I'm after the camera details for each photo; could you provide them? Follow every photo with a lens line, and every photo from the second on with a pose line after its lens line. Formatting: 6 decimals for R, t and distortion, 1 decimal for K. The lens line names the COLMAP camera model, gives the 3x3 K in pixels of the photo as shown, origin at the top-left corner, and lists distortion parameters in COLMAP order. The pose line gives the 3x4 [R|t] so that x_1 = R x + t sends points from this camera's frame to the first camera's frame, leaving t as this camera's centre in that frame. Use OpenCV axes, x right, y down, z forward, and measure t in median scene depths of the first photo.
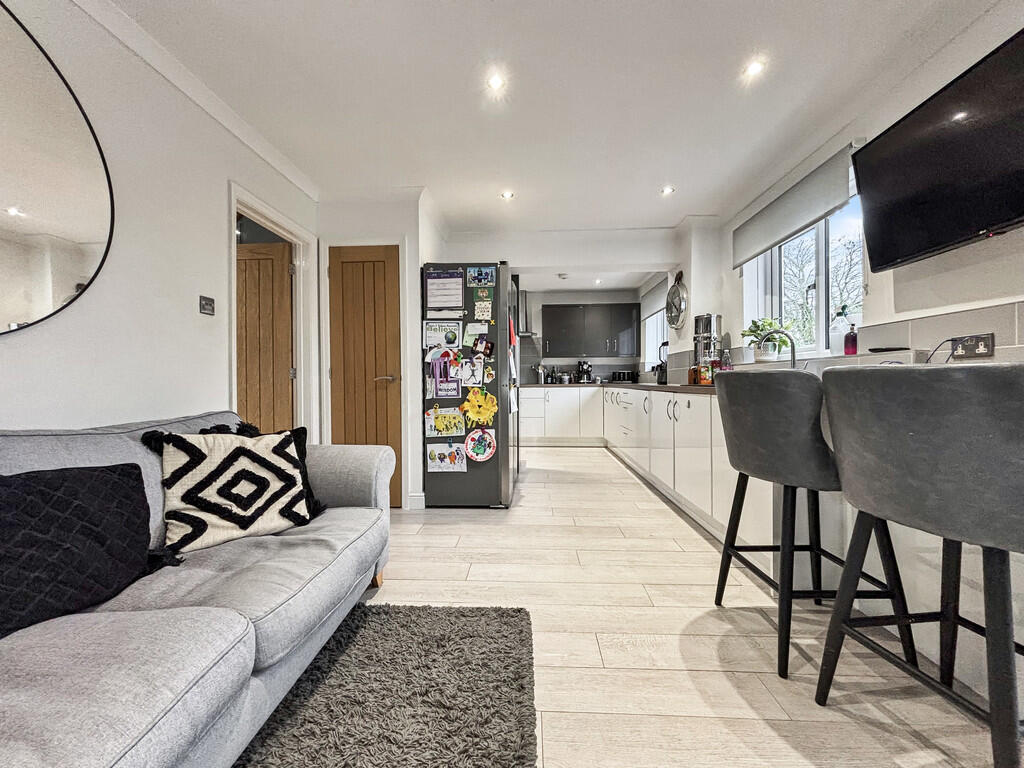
lens RADIAL K [[412.5, 0, 510.8], [0, 412.5, 382.5], [0, 0, 1]] dist [0.017478, -0.007102]
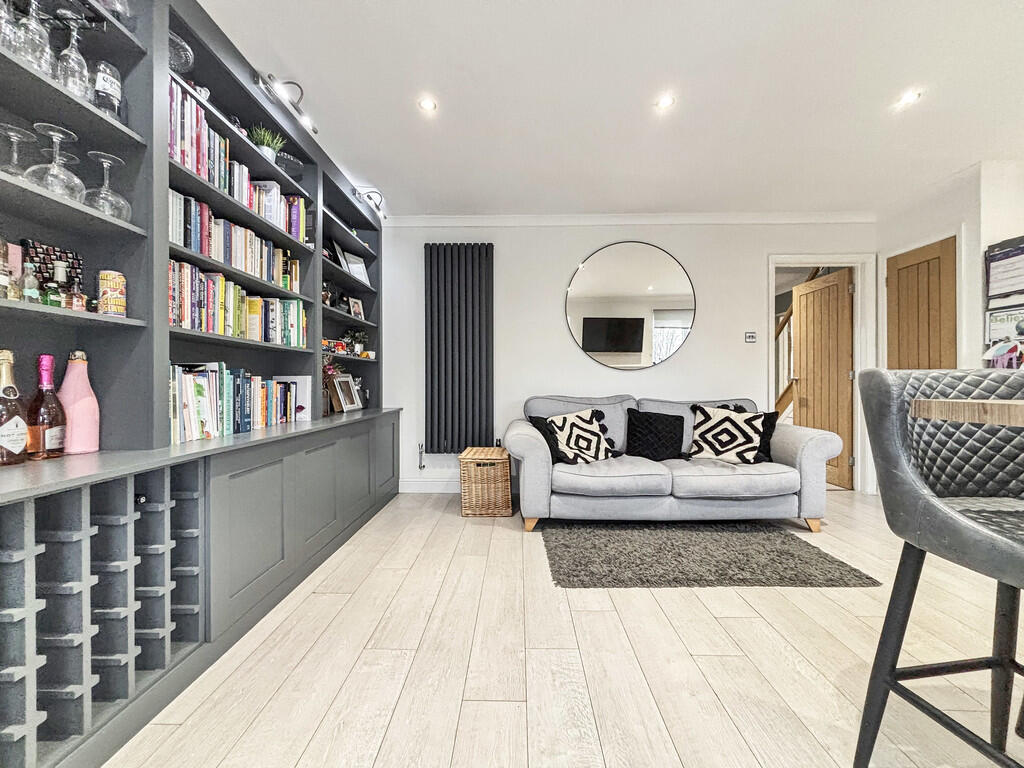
lens RADIAL K [[412.5, 0, 510.8], [0, 412.5, 382.5], [0, 0, 1]] dist [0.017478, -0.007102]
pose [[0.030525, 0.002048, -0.999532, 0.643453], [-0.002949, 0.999994, 0.001959, -0.000243], [0.999530, 0.002888, 0.030531, -0.025807]]
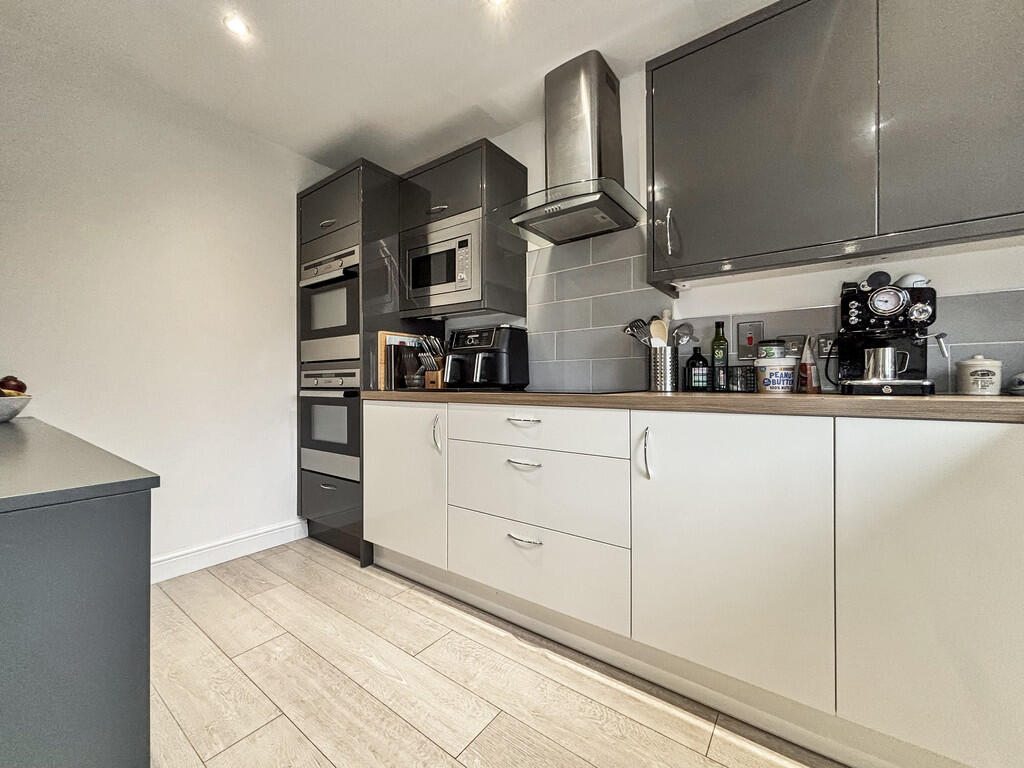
lens RADIAL K [[412.5, 0, 510.8], [0, 412.5, 382.5], [0, 0, 1]] dist [0.017478, -0.007102]
pose [[0.829597, 0.003293, -0.558353, 0.287557], [-0.003573, 0.999993, 0.000590, -0.004868], [0.558351, 0.001506, 0.829603, 1.485700]]
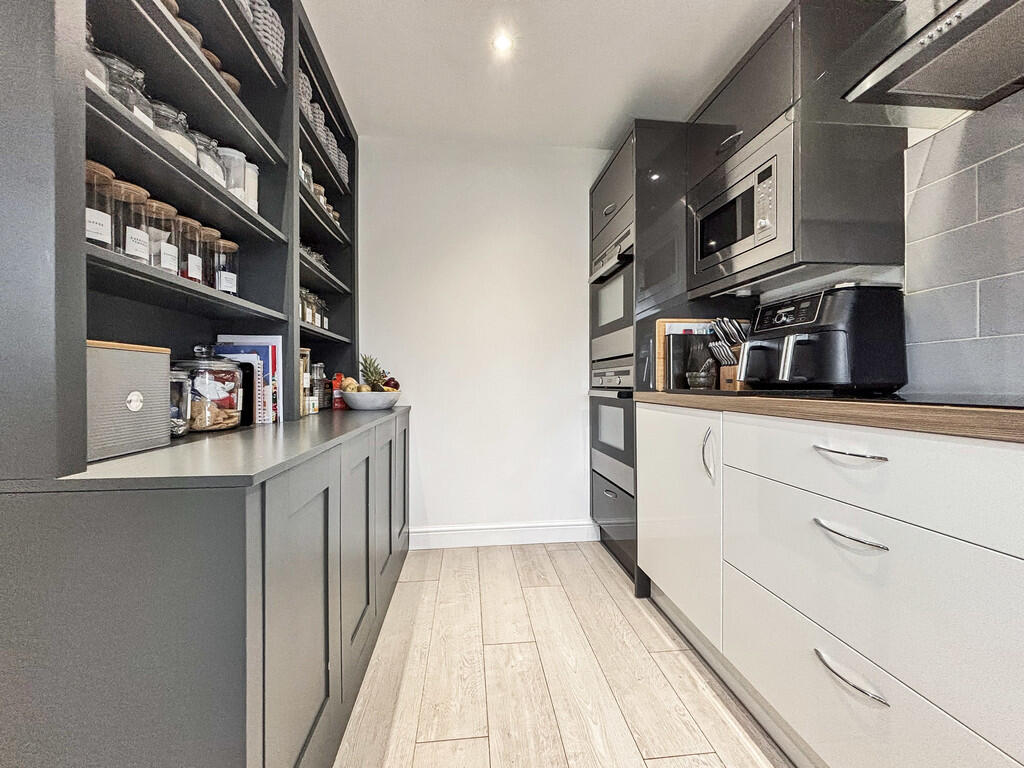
lens RADIAL K [[412.5, 0, 510.8], [0, 412.5, 382.5], [0, 0, 1]] dist [0.017478, -0.007102]
pose [[0.148790, 0.005536, -0.988853, 0.257926], [0.001466, 0.999982, 0.005819, -0.005798], [0.988868, -0.002315, 0.148779, 1.641354]]
